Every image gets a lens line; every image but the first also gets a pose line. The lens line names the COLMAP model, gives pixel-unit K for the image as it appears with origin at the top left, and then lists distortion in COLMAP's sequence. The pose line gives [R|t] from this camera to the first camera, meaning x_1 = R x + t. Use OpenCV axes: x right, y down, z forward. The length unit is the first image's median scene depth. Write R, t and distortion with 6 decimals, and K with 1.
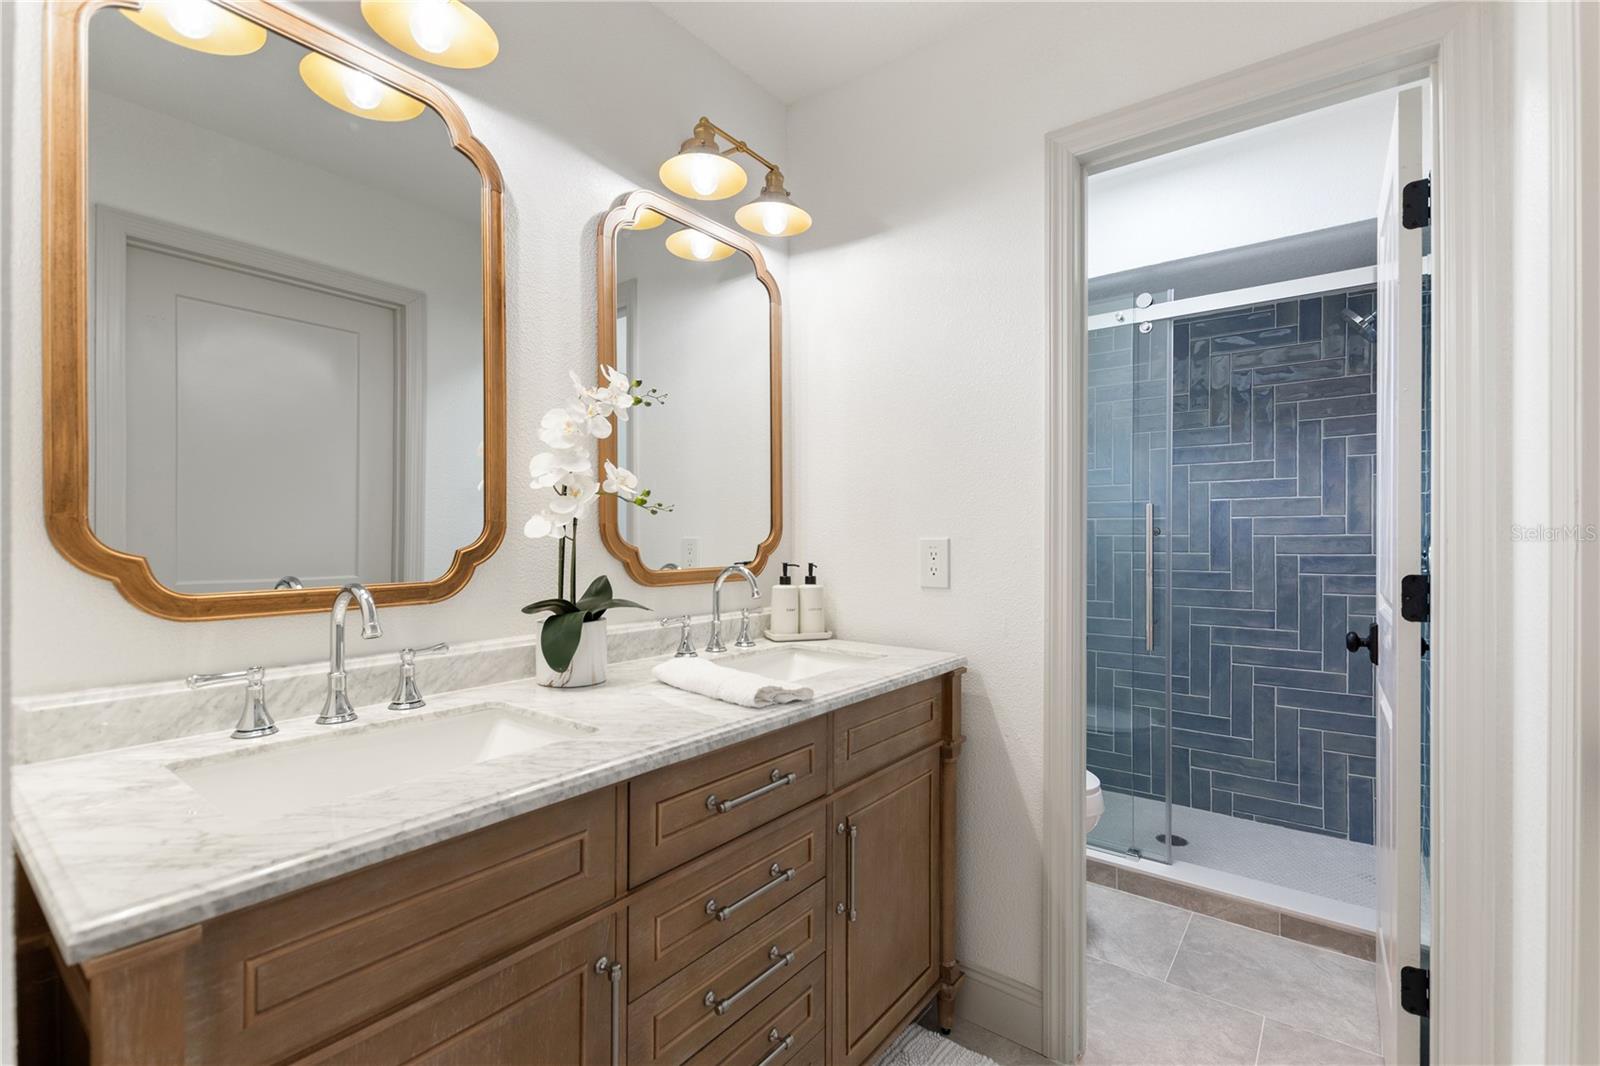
lens RADIAL K [[720.2, 0, 794.7], [0, 720.2, 532.3], [0, 0, 1]] dist [0.001782, -0.000638]
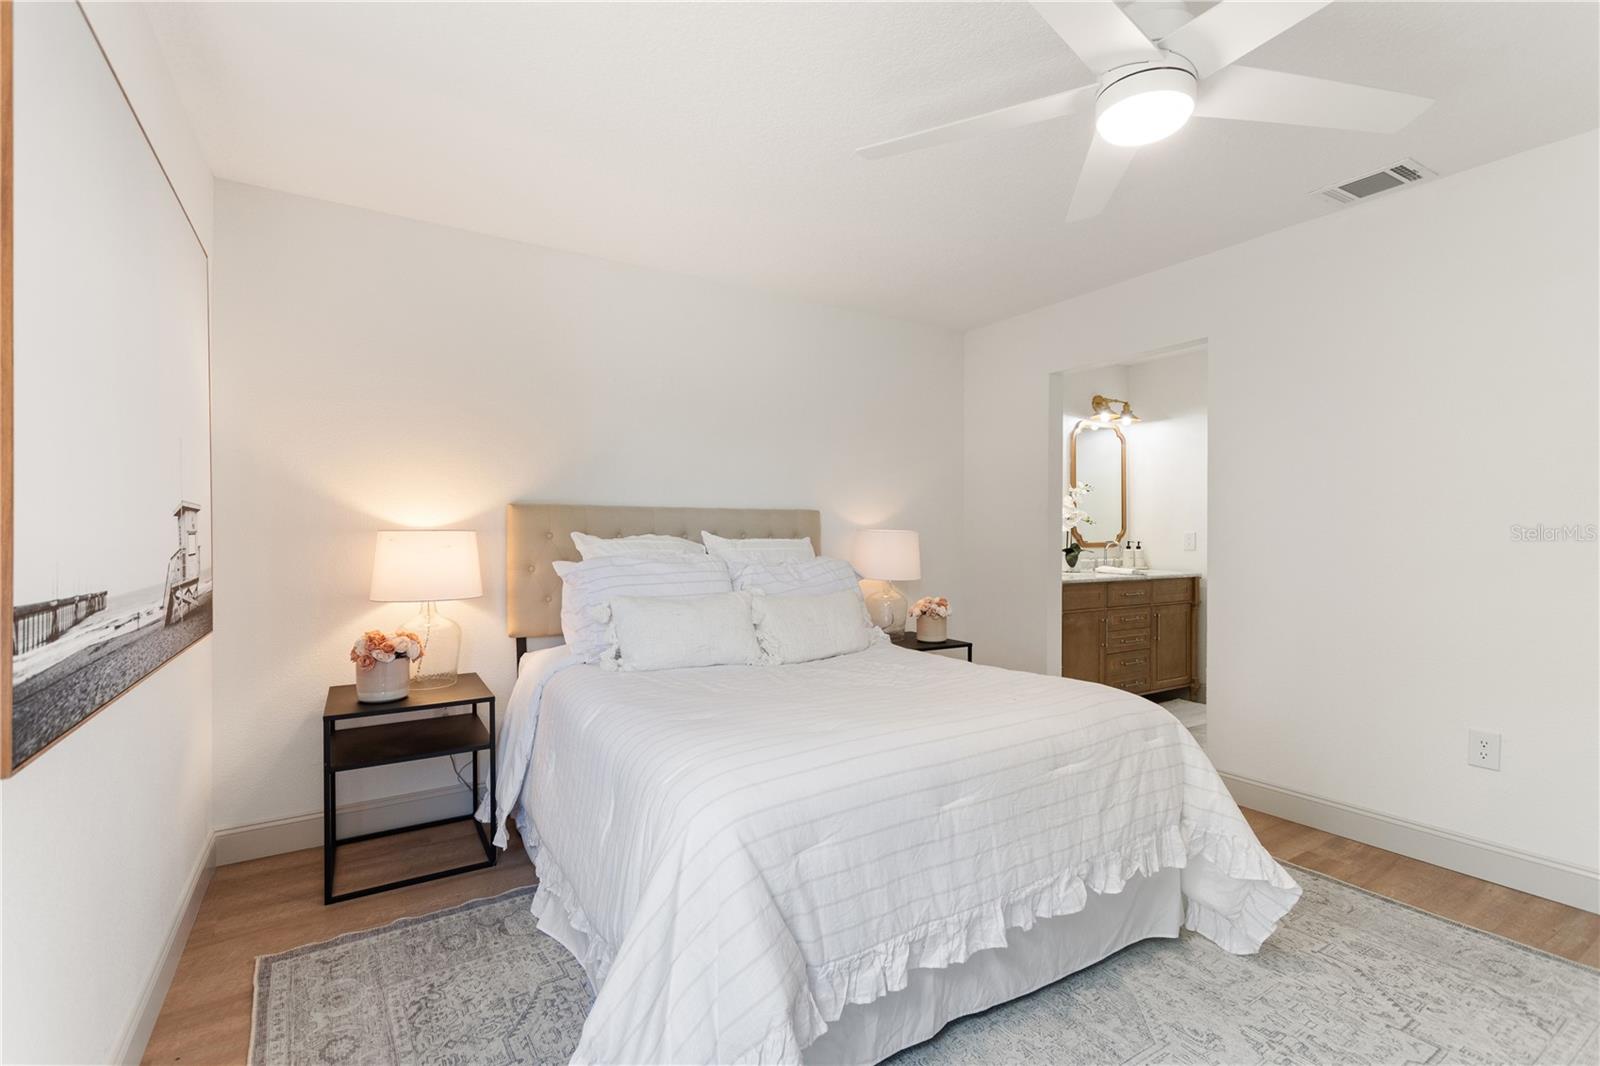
lens RADIAL K [[720.2, 0, 794.7], [0, 720.2, 532.3], [0, 0, 1]] dist [0.001782, -0.000638]
pose [[0.936270, -0.000693, -0.351280, -0.347754], [0.001766, 0.999995, 0.002732, -0.000585], [0.351276, -0.003179, 0.936266, -2.912251]]
